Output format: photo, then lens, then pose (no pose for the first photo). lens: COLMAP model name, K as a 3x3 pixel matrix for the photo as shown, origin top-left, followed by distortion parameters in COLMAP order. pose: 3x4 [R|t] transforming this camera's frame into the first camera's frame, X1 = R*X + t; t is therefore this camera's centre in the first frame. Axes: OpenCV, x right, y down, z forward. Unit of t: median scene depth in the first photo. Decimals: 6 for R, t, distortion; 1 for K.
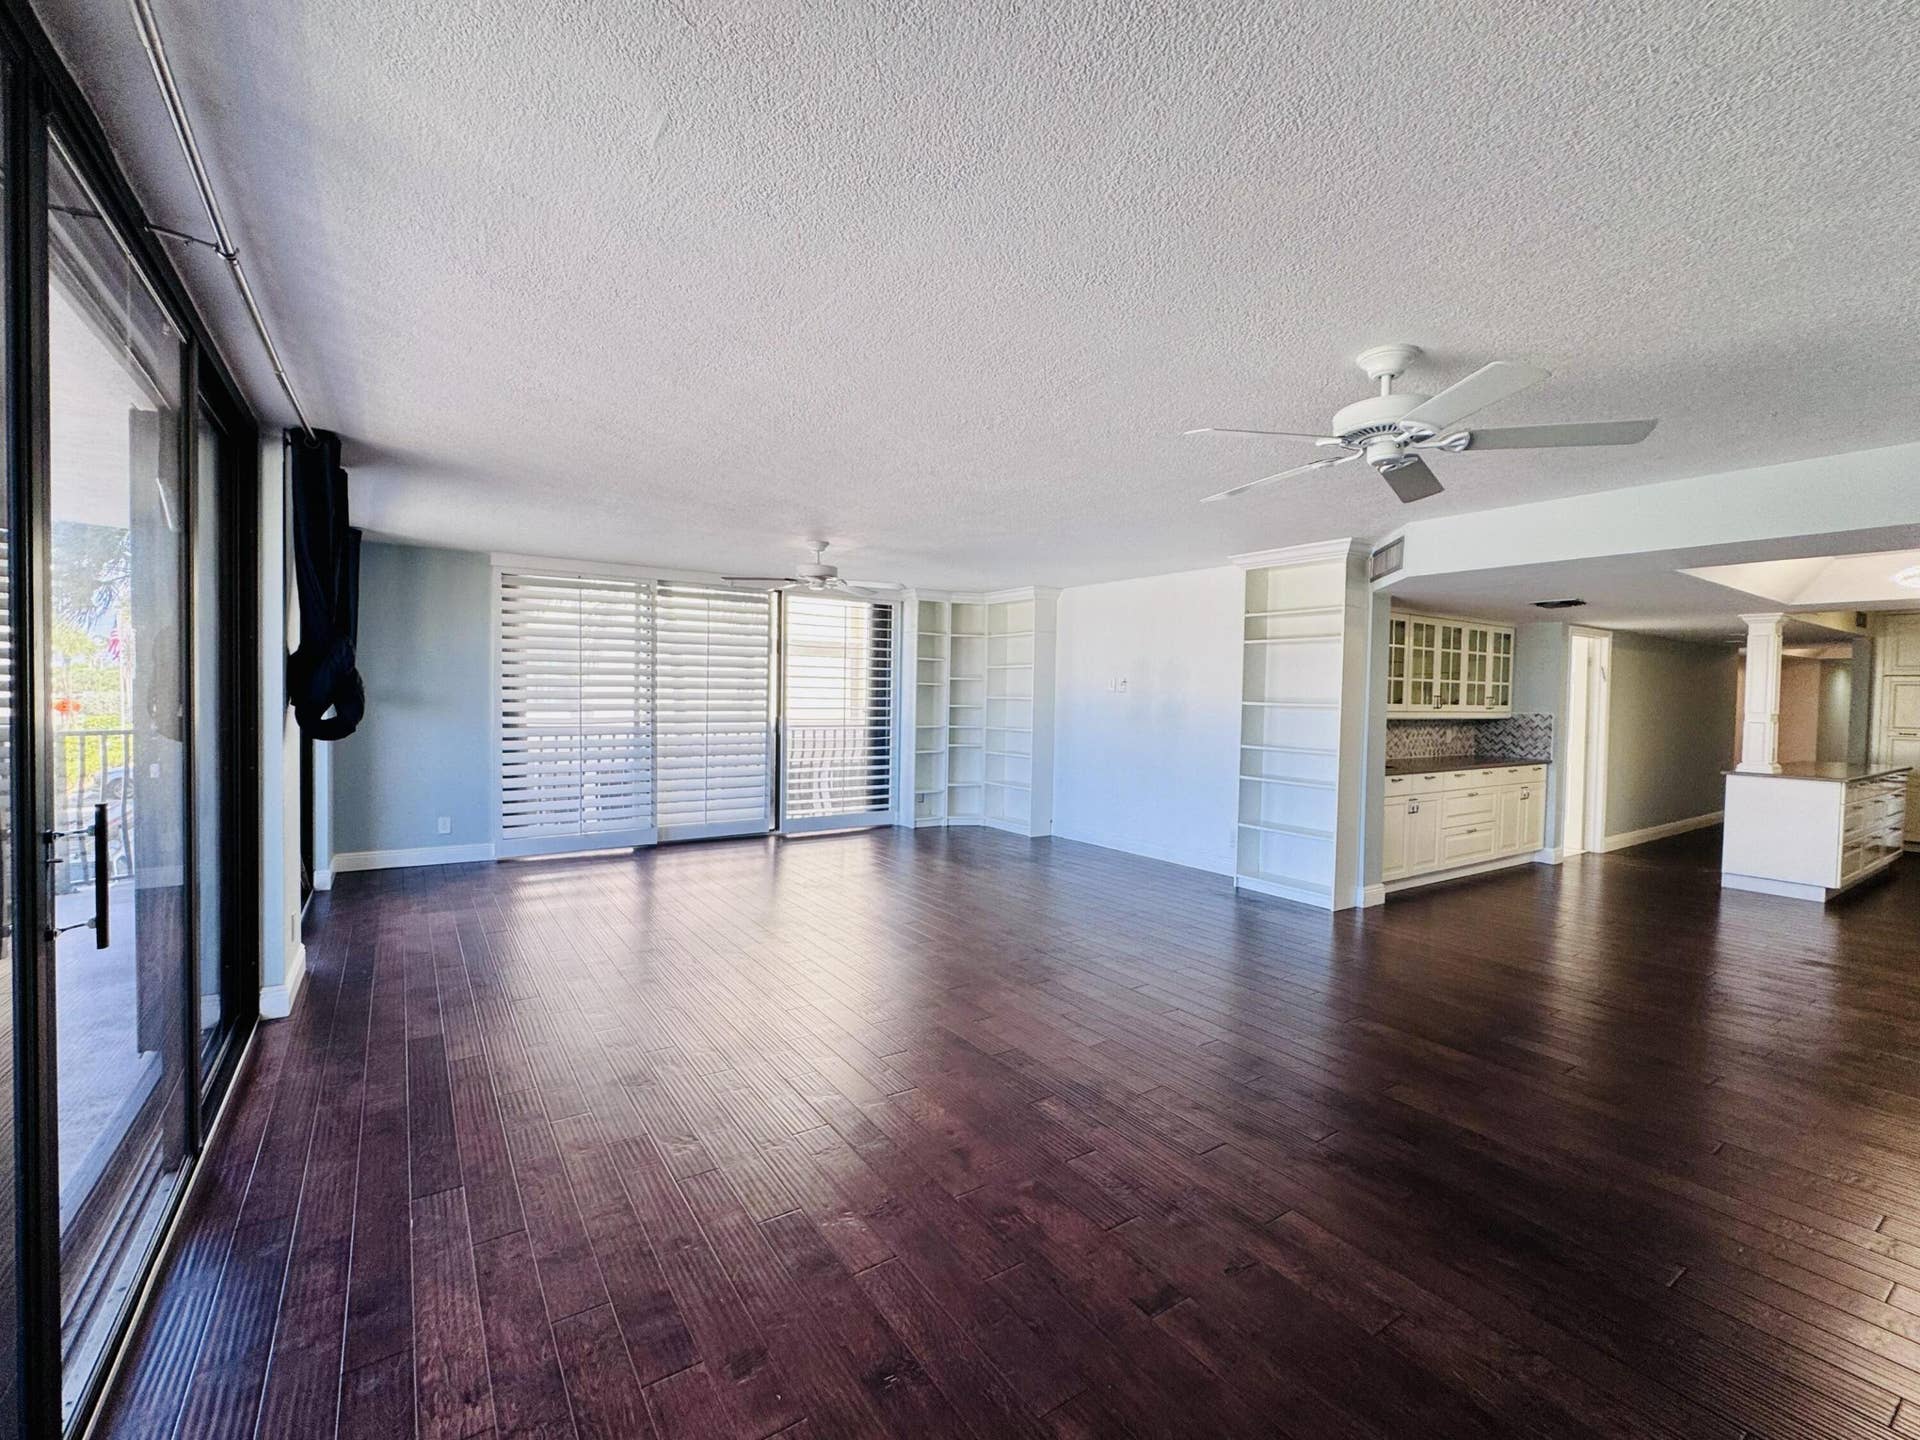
lens RADIAL K [[838.4, 0, 962.7], [0, 838.4, 714.2], [0, 0, 1]] dist [0.003808, 0.000125]
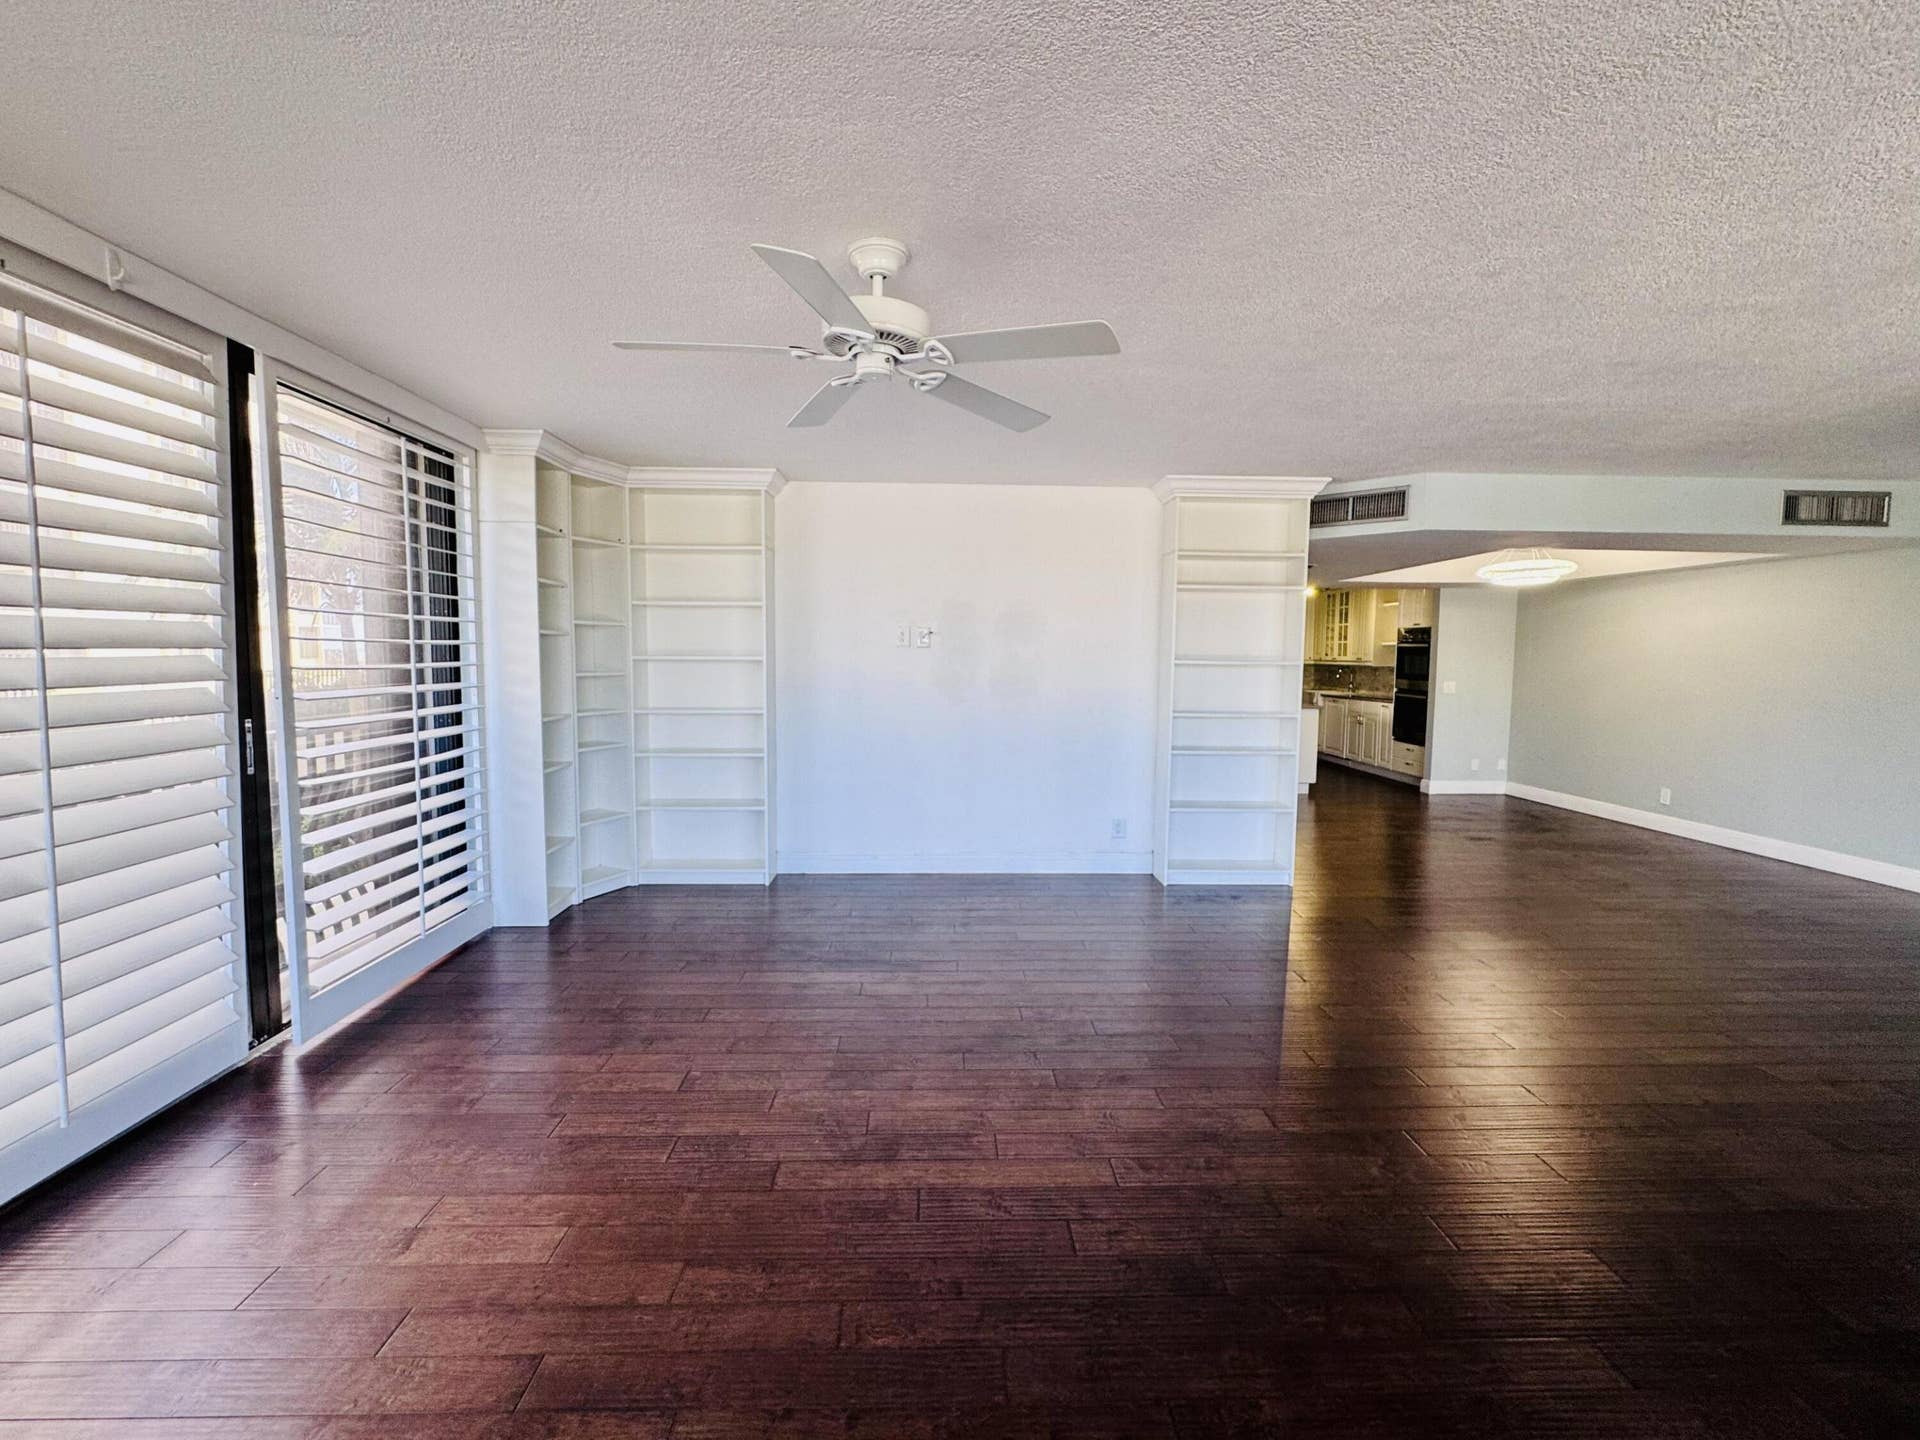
lens RADIAL K [[838.4, 0, 962.7], [0, 838.4, 714.2], [0, 0, 1]] dist [0.003808, 0.000125]
pose [[0.543427, -0.075460, 0.836058, -0.377154], [0.021907, 0.996887, 0.075736, -0.023946], [-0.839170, -0.022841, 0.543389, 0.586848]]
